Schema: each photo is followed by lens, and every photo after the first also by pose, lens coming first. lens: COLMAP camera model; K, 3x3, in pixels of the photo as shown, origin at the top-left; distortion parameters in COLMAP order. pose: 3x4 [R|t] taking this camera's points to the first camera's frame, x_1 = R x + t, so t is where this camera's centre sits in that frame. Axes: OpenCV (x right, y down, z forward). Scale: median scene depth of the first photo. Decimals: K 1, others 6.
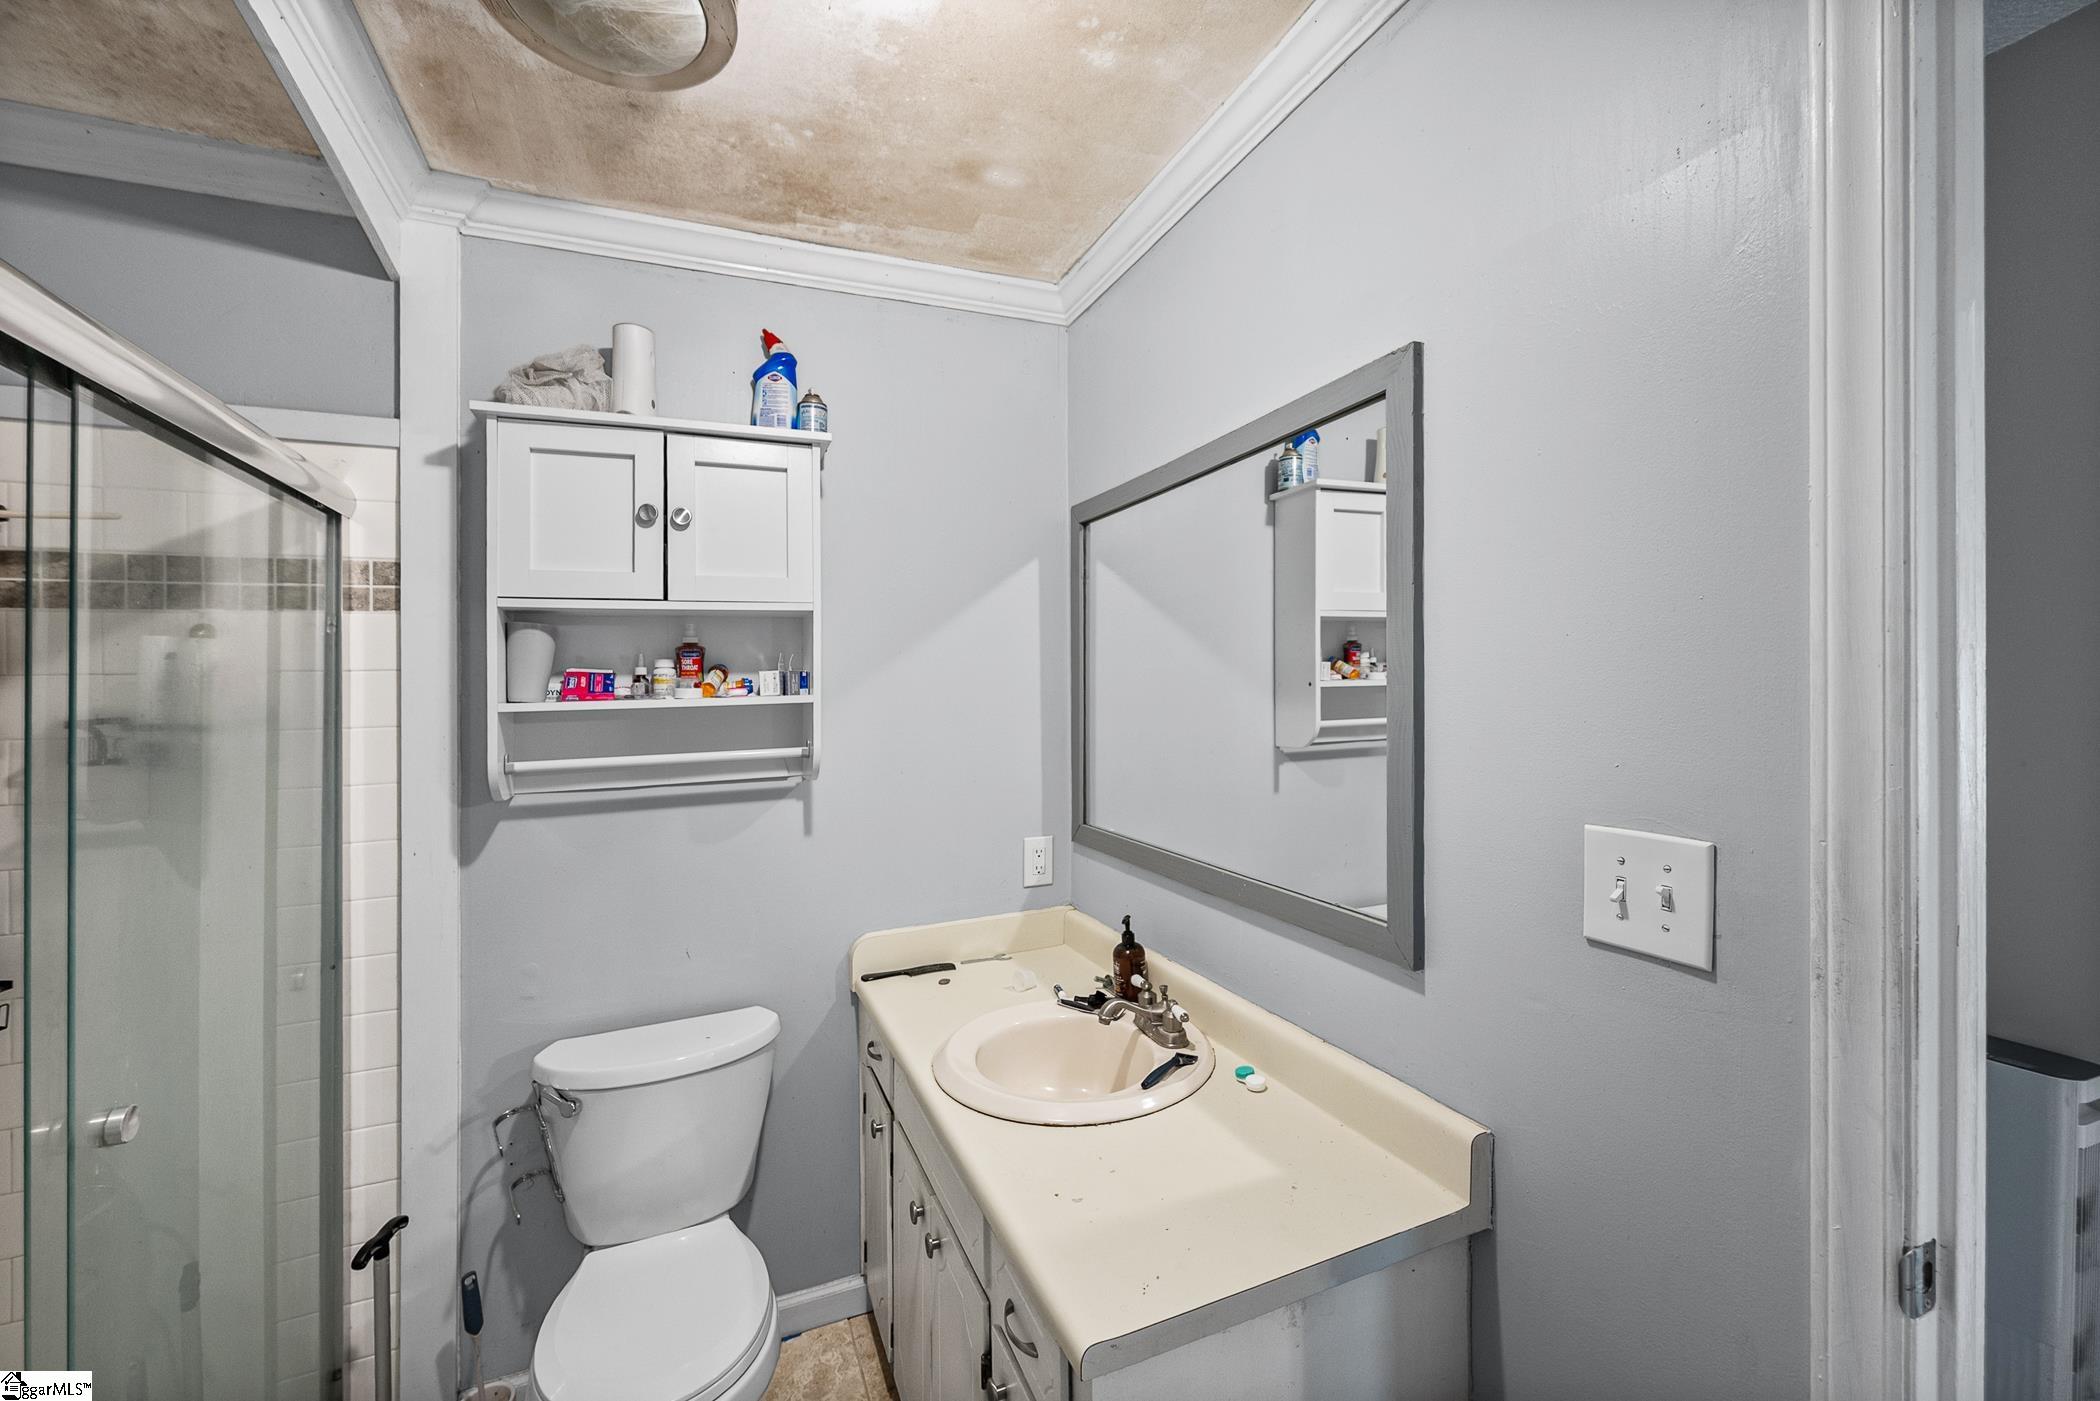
lens RADIAL K [[852.7, 0, 1045.5], [0, 852.7, 697.0], [0, 0, 1]] dist [-0.000021, 0.000117]
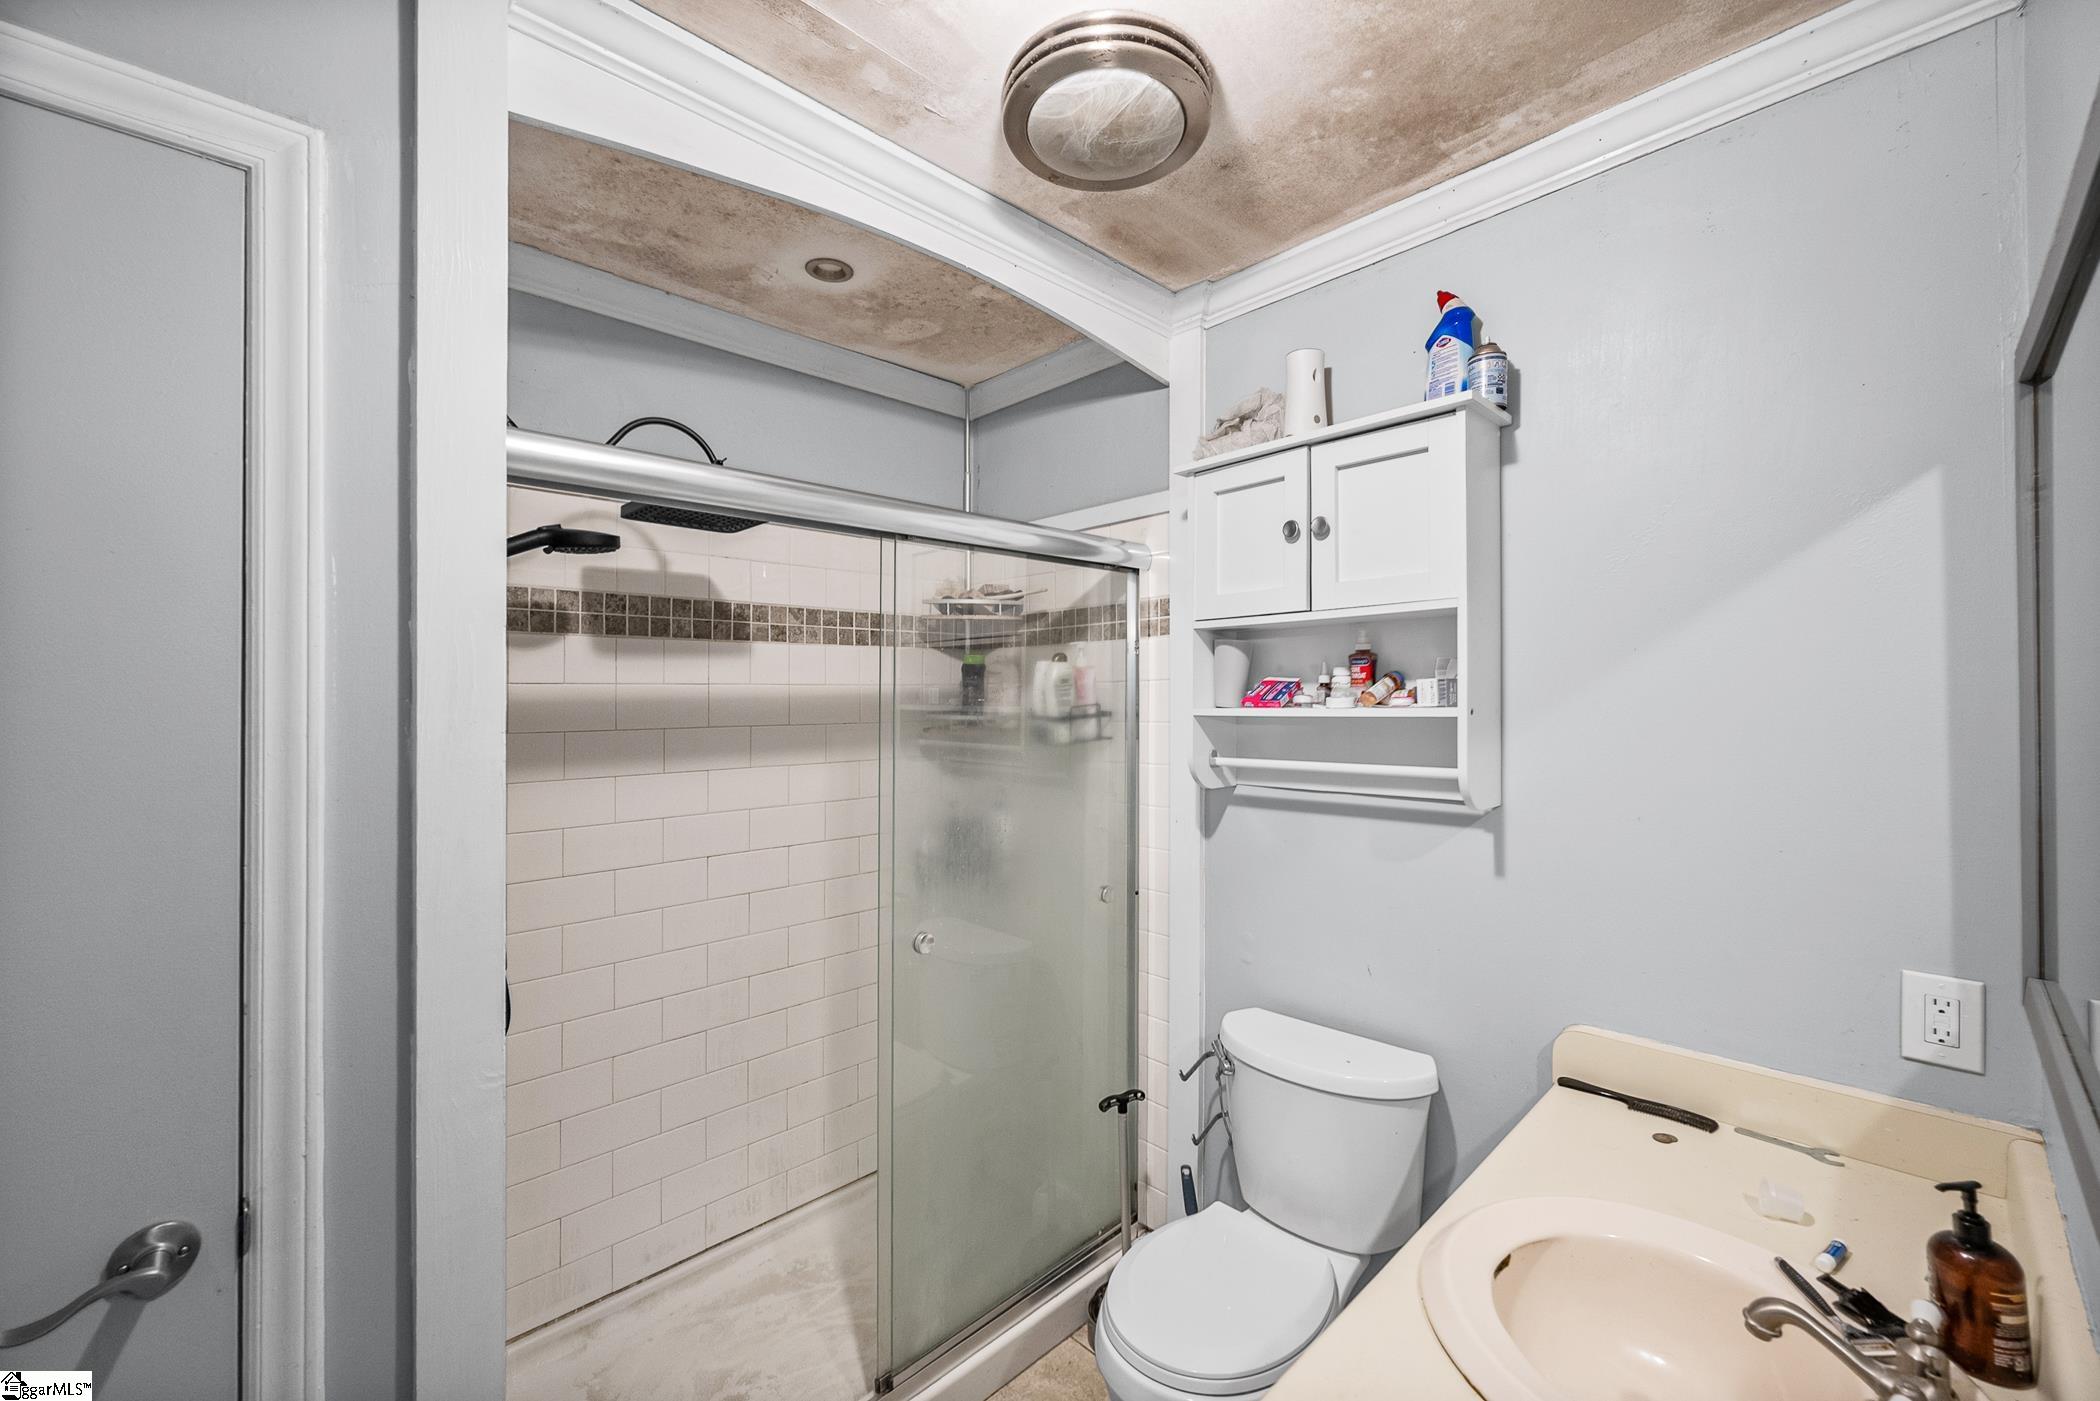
lens RADIAL K [[836.6, 0, 1052.7], [0, 836.6, 672.7], [0, 0, 1]] dist [-0.001911, 0.000188]
pose [[0.360905, -0.005066, -0.932589, 0.358657], [-0.002295, 0.999977, -0.006320, -0.031980], [0.932600, 0.004421, 0.360885, 0.341760]]
